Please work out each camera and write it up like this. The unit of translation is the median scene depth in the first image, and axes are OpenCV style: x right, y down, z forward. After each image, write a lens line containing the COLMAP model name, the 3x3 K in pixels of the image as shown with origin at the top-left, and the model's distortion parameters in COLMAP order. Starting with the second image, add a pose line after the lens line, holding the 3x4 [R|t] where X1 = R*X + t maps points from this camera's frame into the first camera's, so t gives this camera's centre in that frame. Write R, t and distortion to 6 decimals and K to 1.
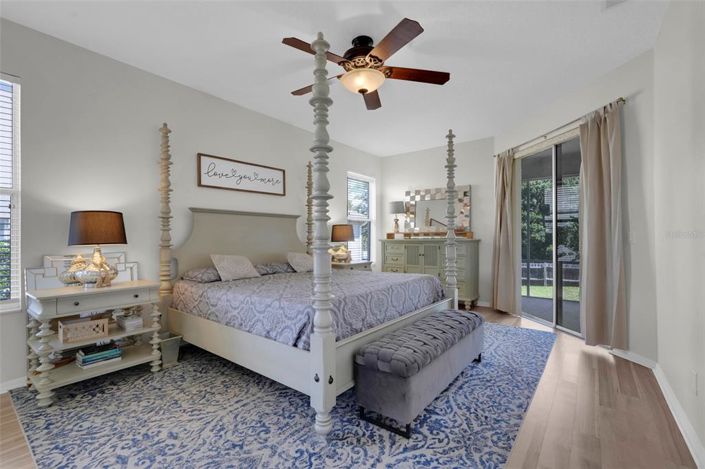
lens RADIAL K [[310.3, 0, 352.3], [0, 310.3, 232.9], [0, 0, 1]] dist [-0.000679, 0.001710]
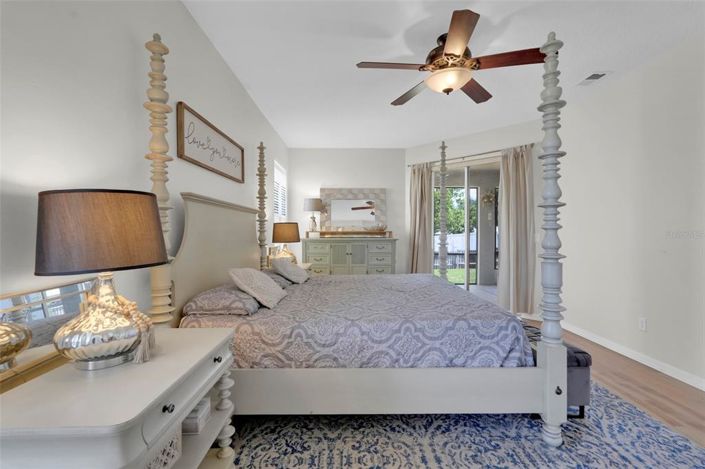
lens RADIAL K [[310.3, 0, 352.0], [0, 310.3, 233.1], [0, 0, 1]] dist [-0.000679, 0.001710]
pose [[0.783199, 0.001436, 0.621769, -0.696751], [-0.012779, 0.999823, 0.013787, -0.018189], [-0.621640, -0.018743, 0.783079, 0.367845]]
